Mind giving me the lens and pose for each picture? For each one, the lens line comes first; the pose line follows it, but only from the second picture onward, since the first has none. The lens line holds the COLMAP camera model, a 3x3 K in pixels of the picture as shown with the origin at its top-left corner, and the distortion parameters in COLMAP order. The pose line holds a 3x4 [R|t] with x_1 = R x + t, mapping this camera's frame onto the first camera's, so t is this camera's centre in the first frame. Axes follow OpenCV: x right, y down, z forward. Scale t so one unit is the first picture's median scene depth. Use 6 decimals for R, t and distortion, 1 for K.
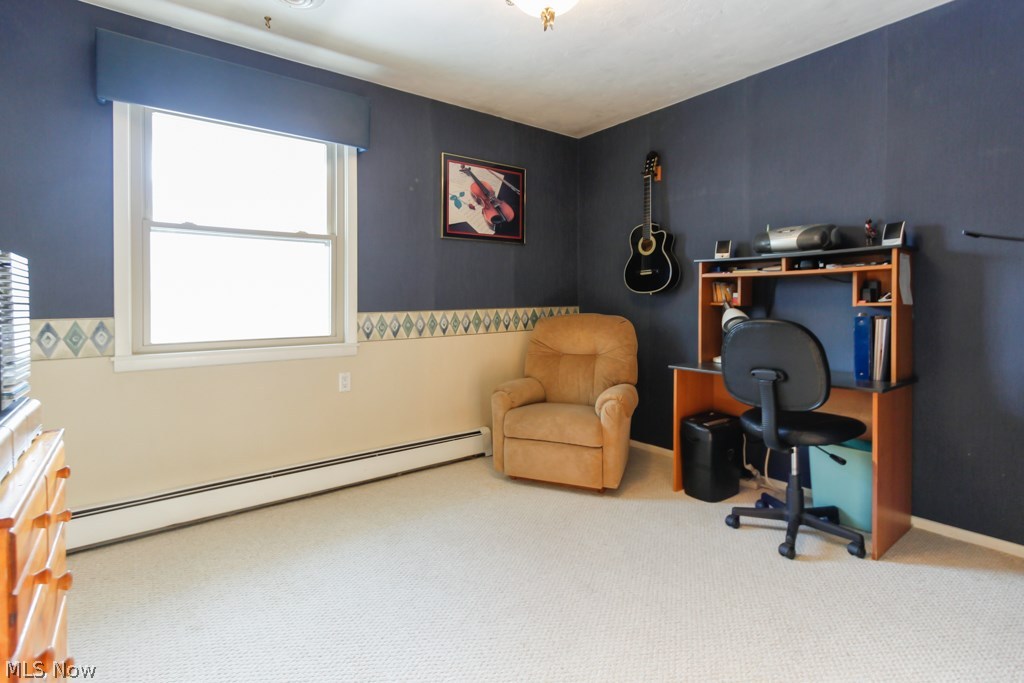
lens RADIAL K [[485.0, 0, 507.8], [0, 485.0, 317.3], [0, 0, 1]] dist [0.002297, 0.000725]
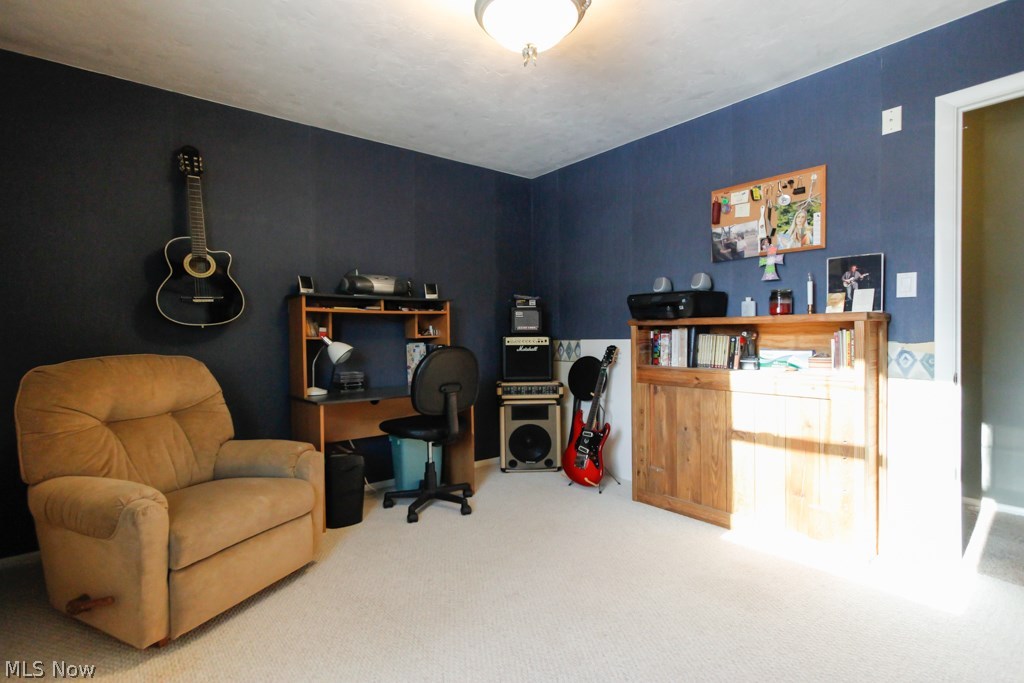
lens RADIAL K [[485.0, 0, 507.8], [0, 485.0, 317.3], [0, 0, 1]] dist [0.002297, 0.000725]
pose [[-0.008649, 0.044792, 0.998959, -0.659948], [0.046125, 0.997951, -0.044347, -0.006693], [-0.998898, 0.045693, -0.010697, 0.669549]]
